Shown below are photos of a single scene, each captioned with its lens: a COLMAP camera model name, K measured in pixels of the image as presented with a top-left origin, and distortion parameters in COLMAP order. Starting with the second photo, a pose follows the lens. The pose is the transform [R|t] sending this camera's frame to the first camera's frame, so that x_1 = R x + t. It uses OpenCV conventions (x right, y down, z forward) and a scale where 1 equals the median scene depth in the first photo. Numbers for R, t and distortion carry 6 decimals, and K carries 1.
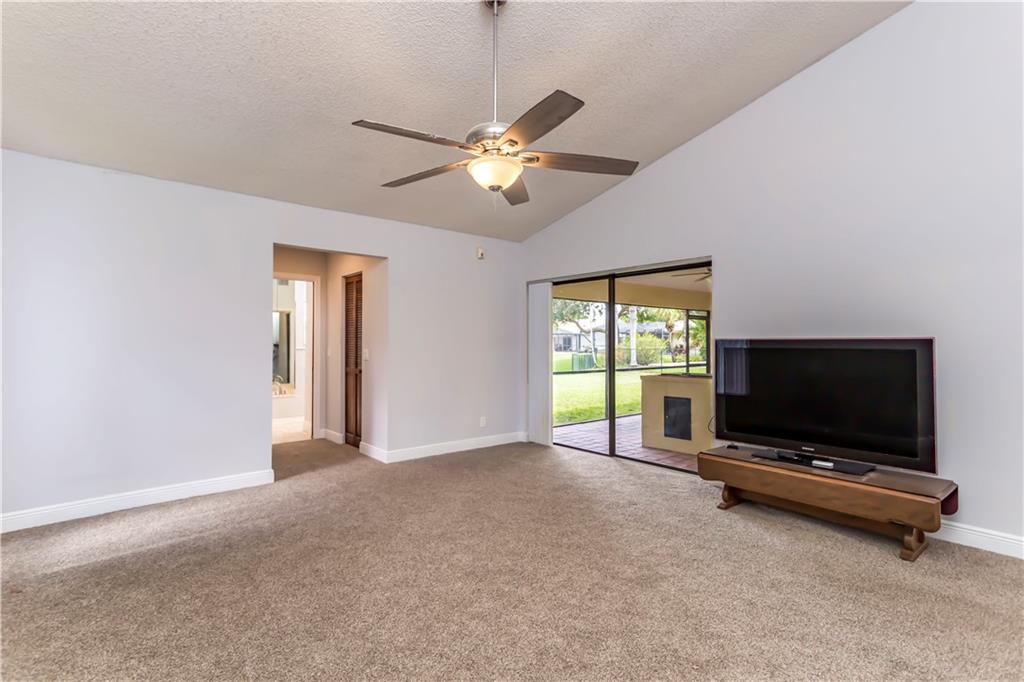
lens RADIAL K [[495.6, 0, 512.7], [0, 495.6, 341.8], [0, 0, 1]] dist [0.028122, 0.005073]
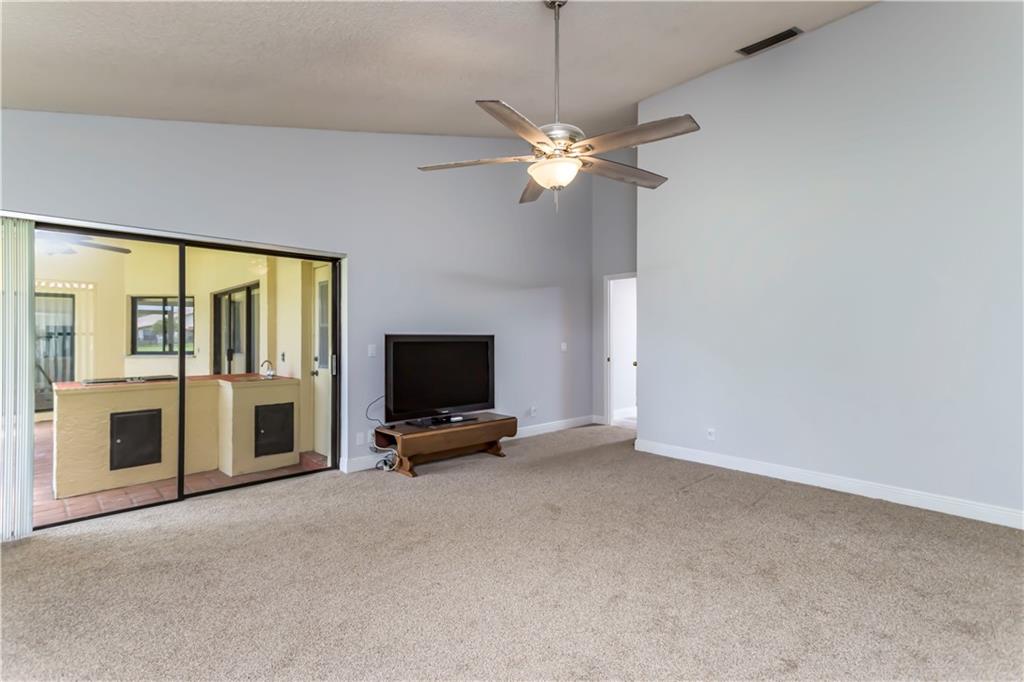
lens RADIAL K [[495.6, 0, 512.8], [0, 495.6, 337.4], [0, 0, 1]] dist [0.028122, 0.005073]
pose [[-0.060822, 0.001860, 0.998147, -0.823708], [-0.001565, 0.999997, -0.001958, 0.003468], [-0.998147, -0.001681, -0.060819, 0.885611]]
